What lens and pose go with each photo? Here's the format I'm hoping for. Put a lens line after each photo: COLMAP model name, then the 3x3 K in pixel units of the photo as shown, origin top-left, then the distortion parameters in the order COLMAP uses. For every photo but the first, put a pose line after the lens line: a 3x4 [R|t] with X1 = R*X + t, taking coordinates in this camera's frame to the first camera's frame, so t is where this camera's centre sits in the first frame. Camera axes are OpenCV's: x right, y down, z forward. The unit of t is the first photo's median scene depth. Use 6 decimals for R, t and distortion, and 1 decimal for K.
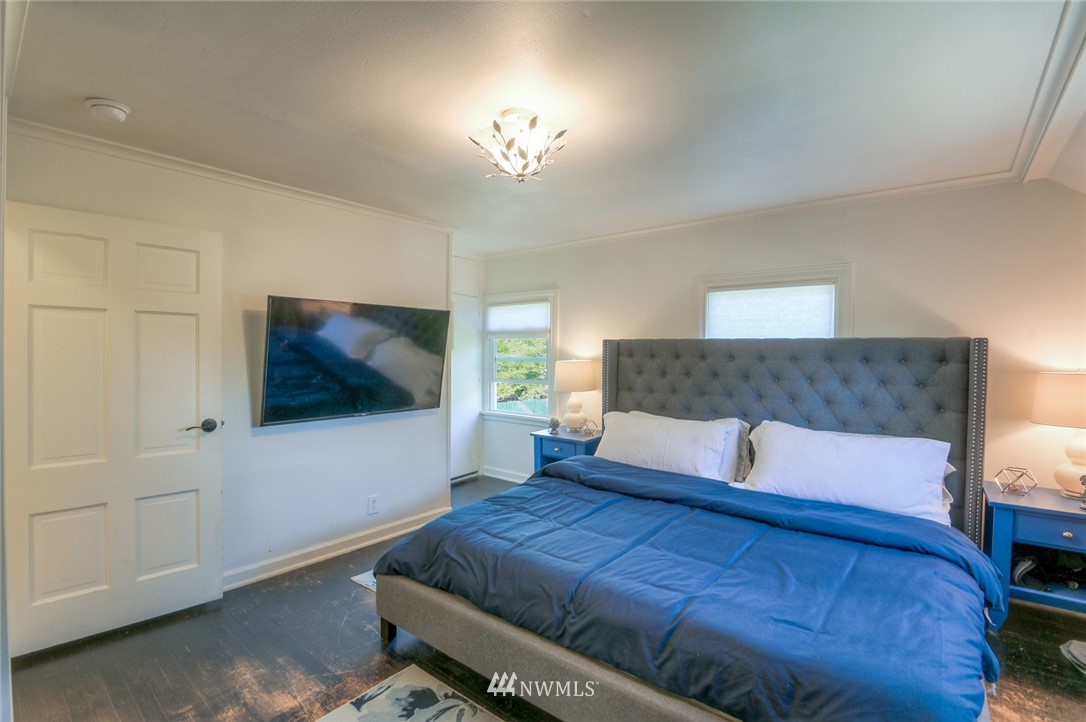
lens RADIAL K [[501.0, 0, 538.9], [0, 501.0, 359.0], [0, 0, 1]] dist [-0.009851, -0.005919]
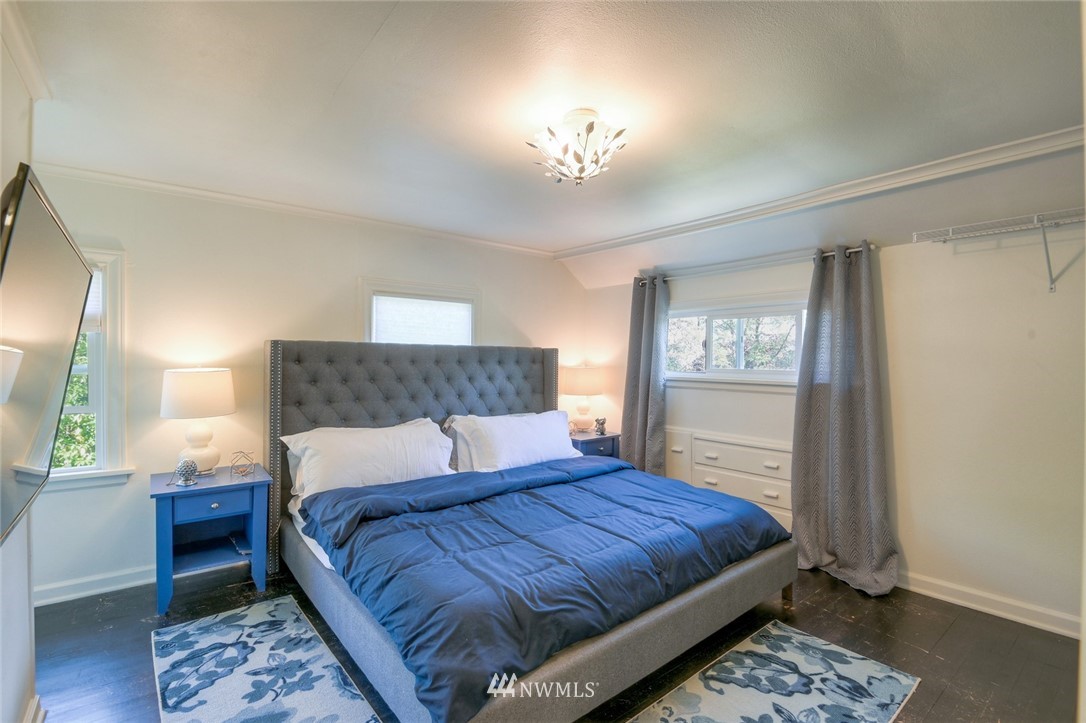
lens RADIAL K [[501.0, 0, 539.9], [0, 501.0, 362.1], [0, 0, 1]] dist [-0.009851, -0.005919]
pose [[0.200136, -0.014183, 0.979665, -0.647490], [0.006841, 0.999891, 0.013078, -0.015870], [-0.979744, 0.004084, 0.200212, 0.565572]]
